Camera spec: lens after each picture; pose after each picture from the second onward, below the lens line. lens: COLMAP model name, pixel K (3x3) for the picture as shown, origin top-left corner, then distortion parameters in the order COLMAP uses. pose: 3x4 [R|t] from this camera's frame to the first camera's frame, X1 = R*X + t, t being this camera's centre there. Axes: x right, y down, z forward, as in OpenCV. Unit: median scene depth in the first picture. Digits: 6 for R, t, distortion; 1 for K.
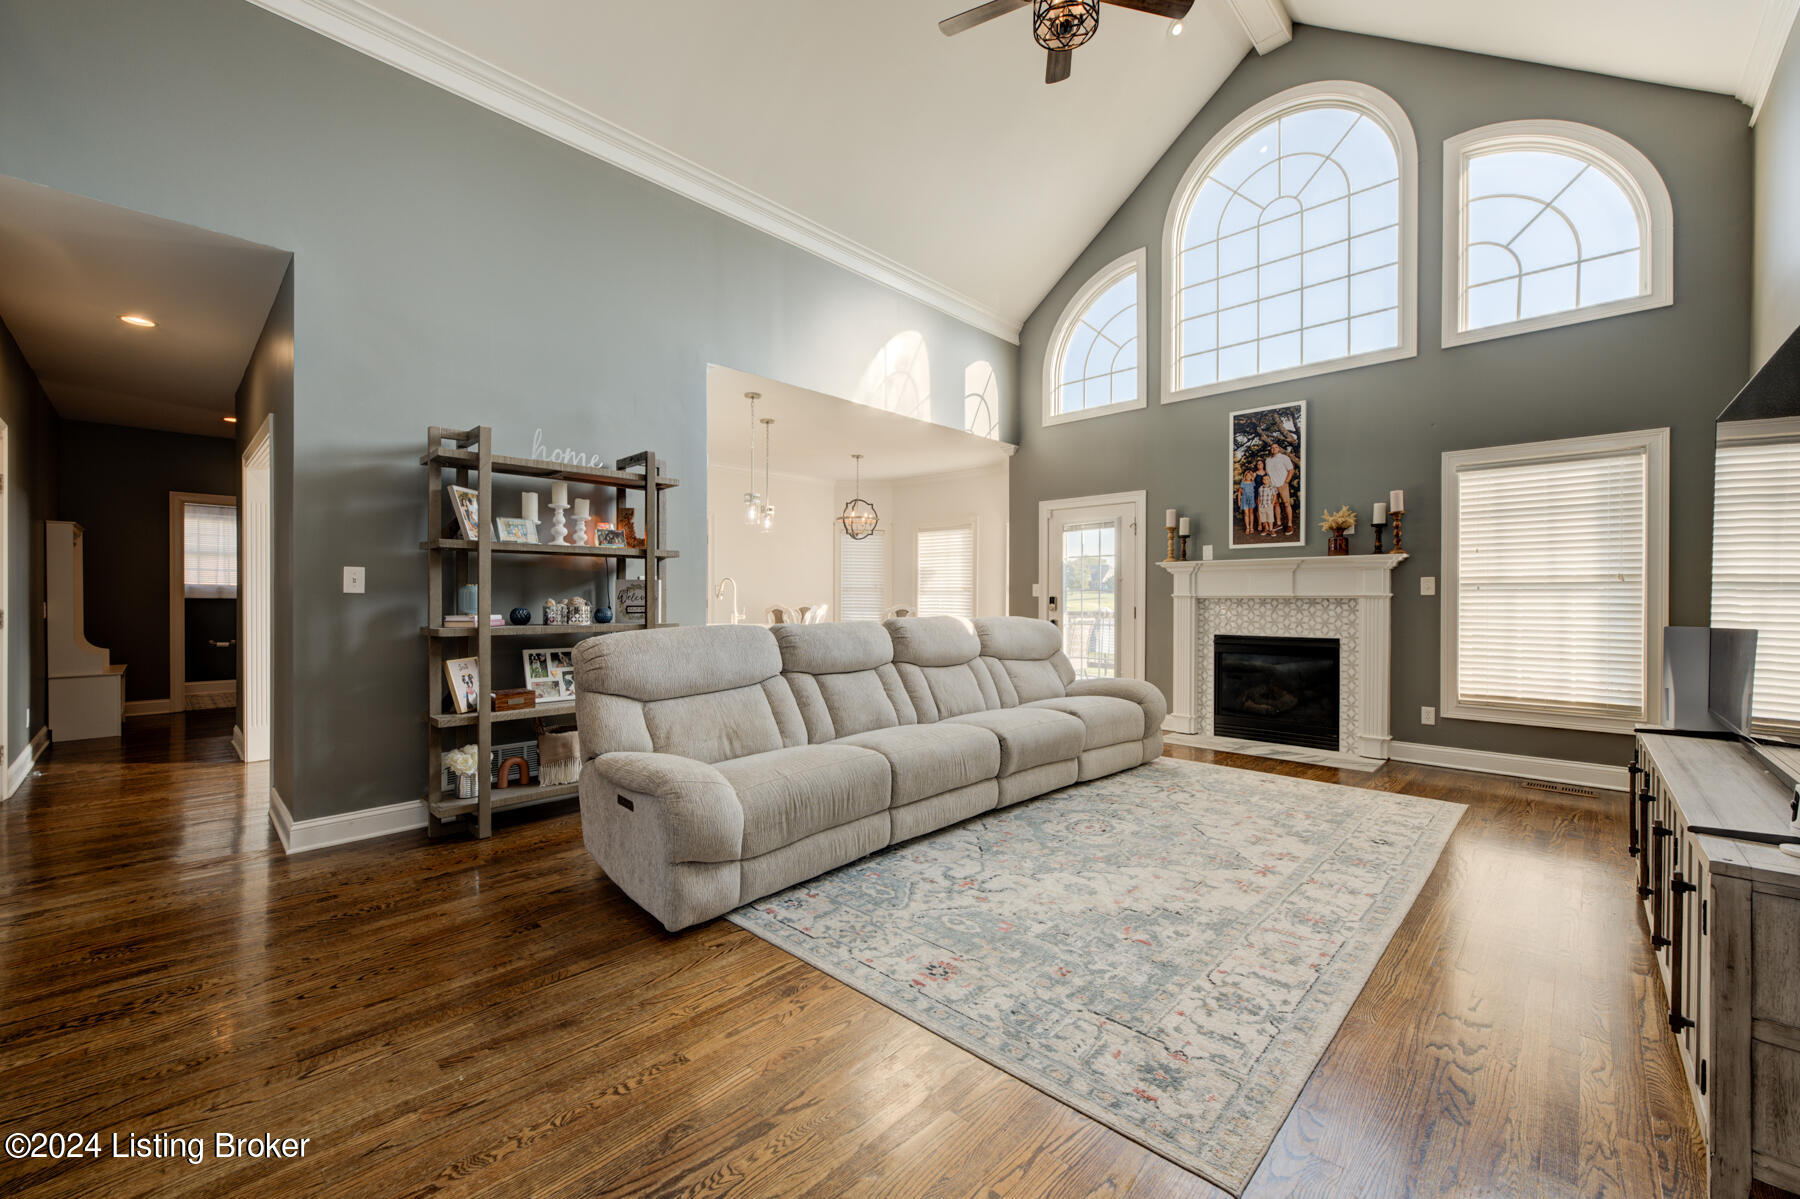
lens RADIAL K [[715.2, 0, 894.8], [0, 715.2, 601.1], [0, 0, 1]] dist [-0.002408, 0.001919]
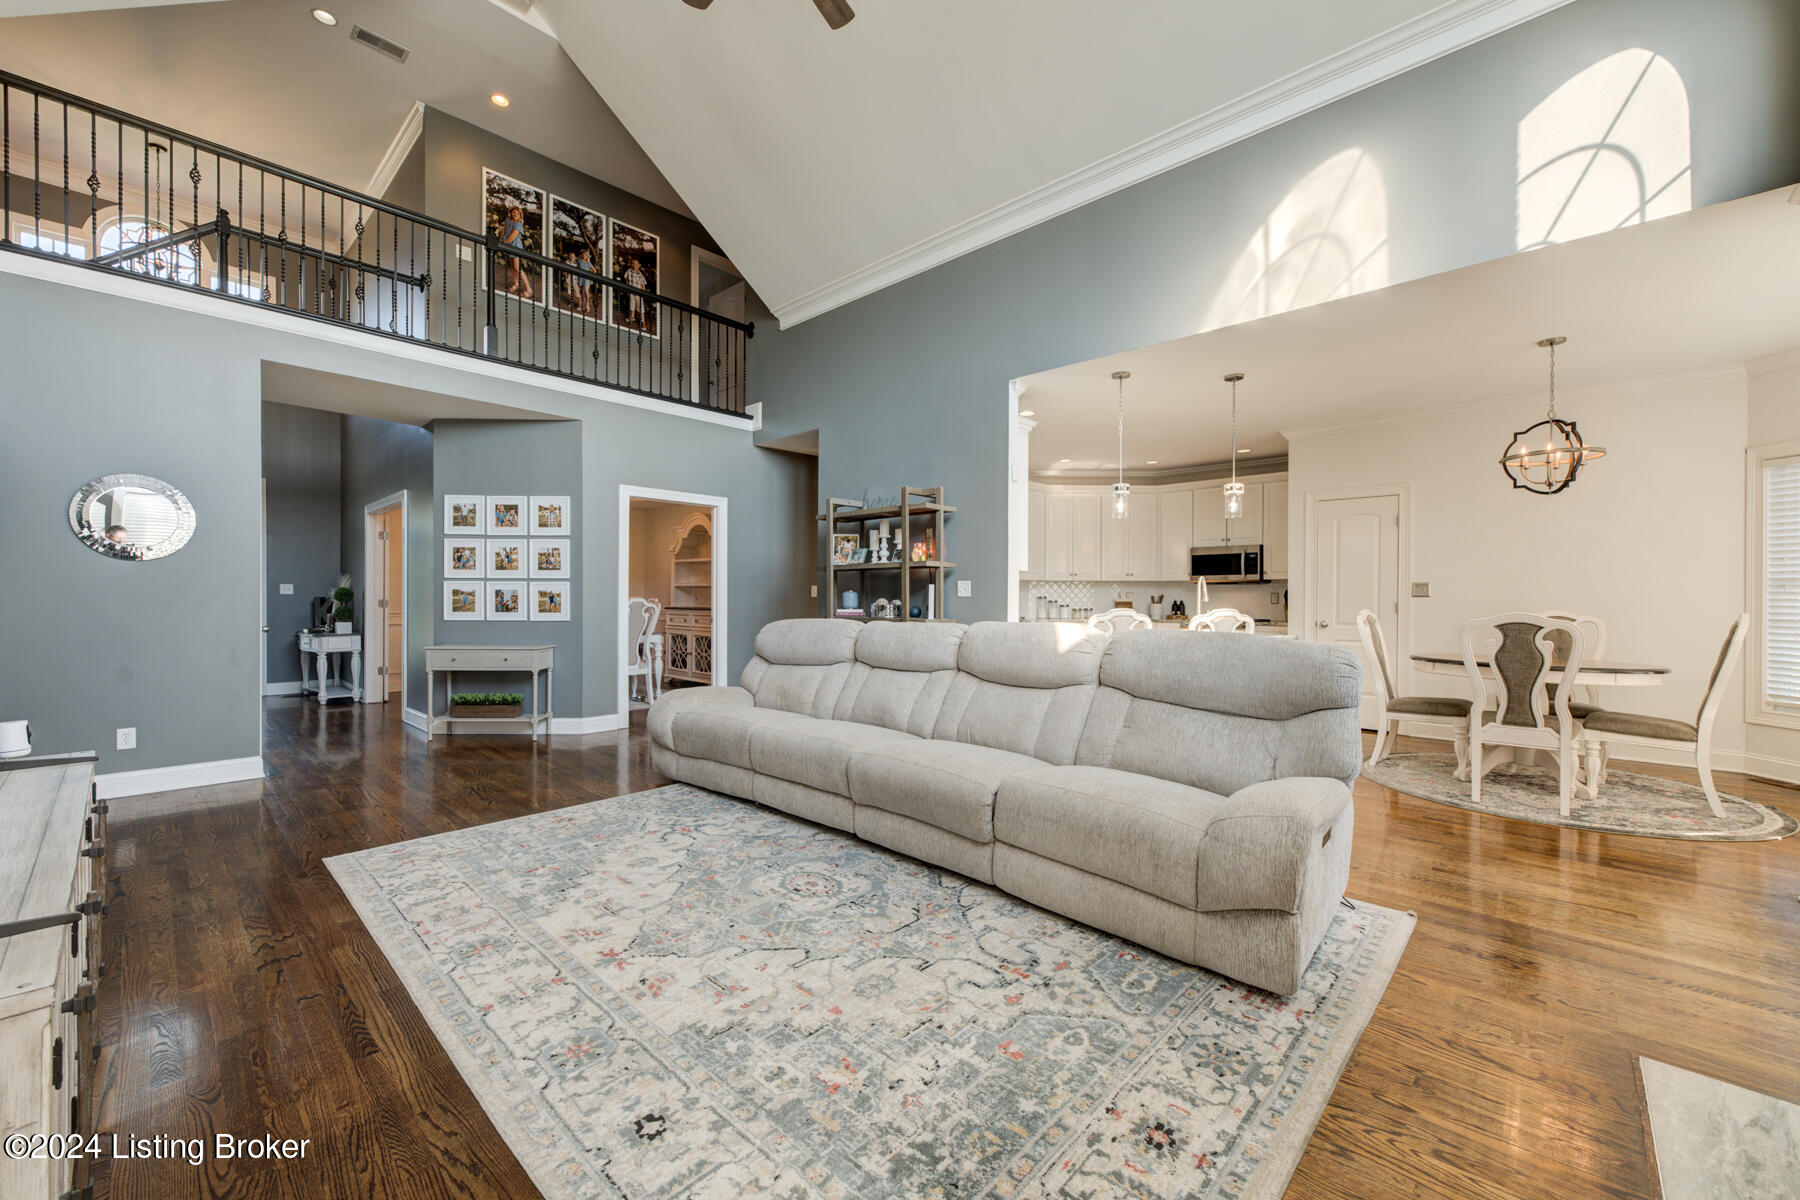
lens RADIAL K [[715.2, 0, 897.5], [0, 715.2, 602.9], [0, 0, 1]] dist [-0.002408, 0.001919]
pose [[0.010420, 0.005269, -0.999932, 0.939035], [-0.007766, 0.999956, 0.005188, -0.003959], [0.999916, 0.007711, 0.010460, 0.948582]]
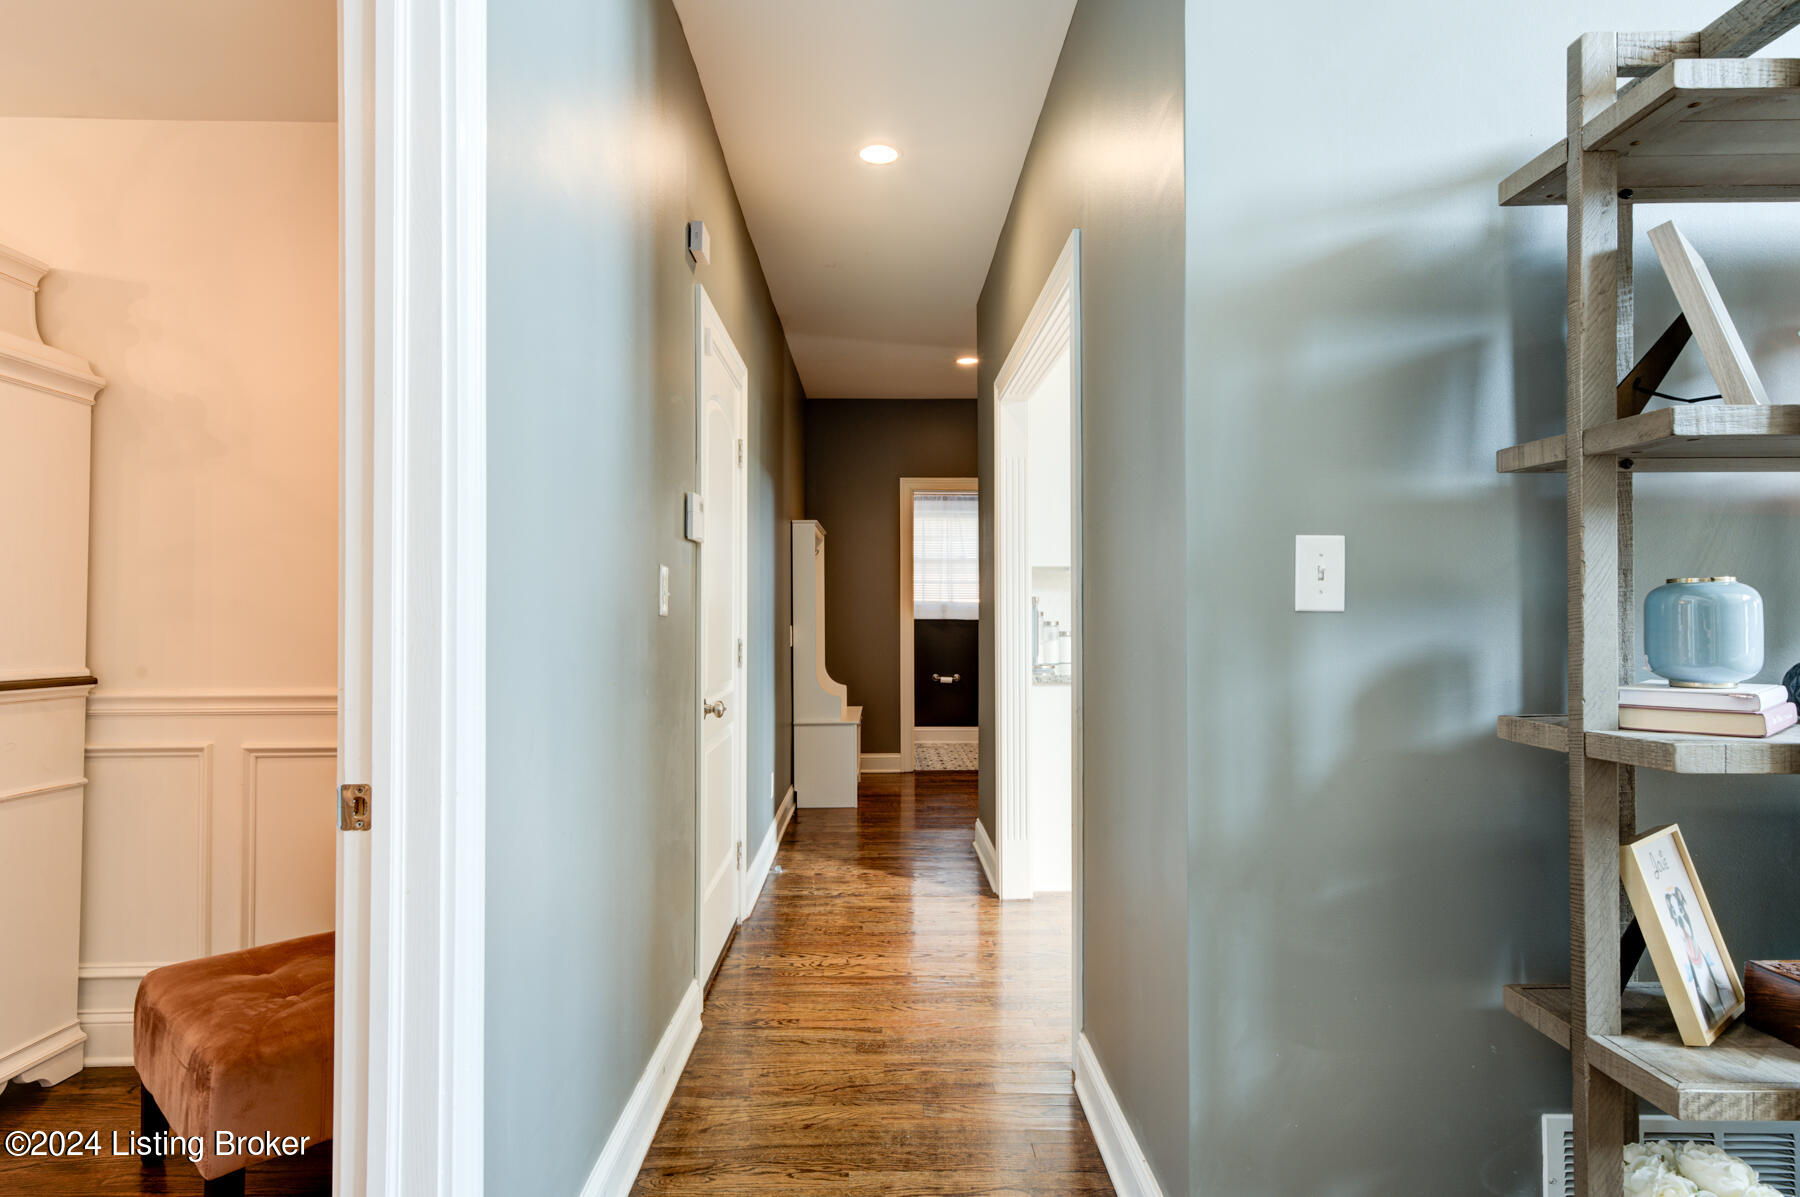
lens RADIAL K [[1095.3, 0, 889.1], [0, 1095.3, 600.3], [0, 0, 1]] dist [0.018244, -0.001750]
pose [[0.700352, -0.015080, -0.713638, -0.434493], [0.001231, 0.999801, -0.019918, -0.005302], [0.713797, 0.013071, 0.700231, 0.398837]]
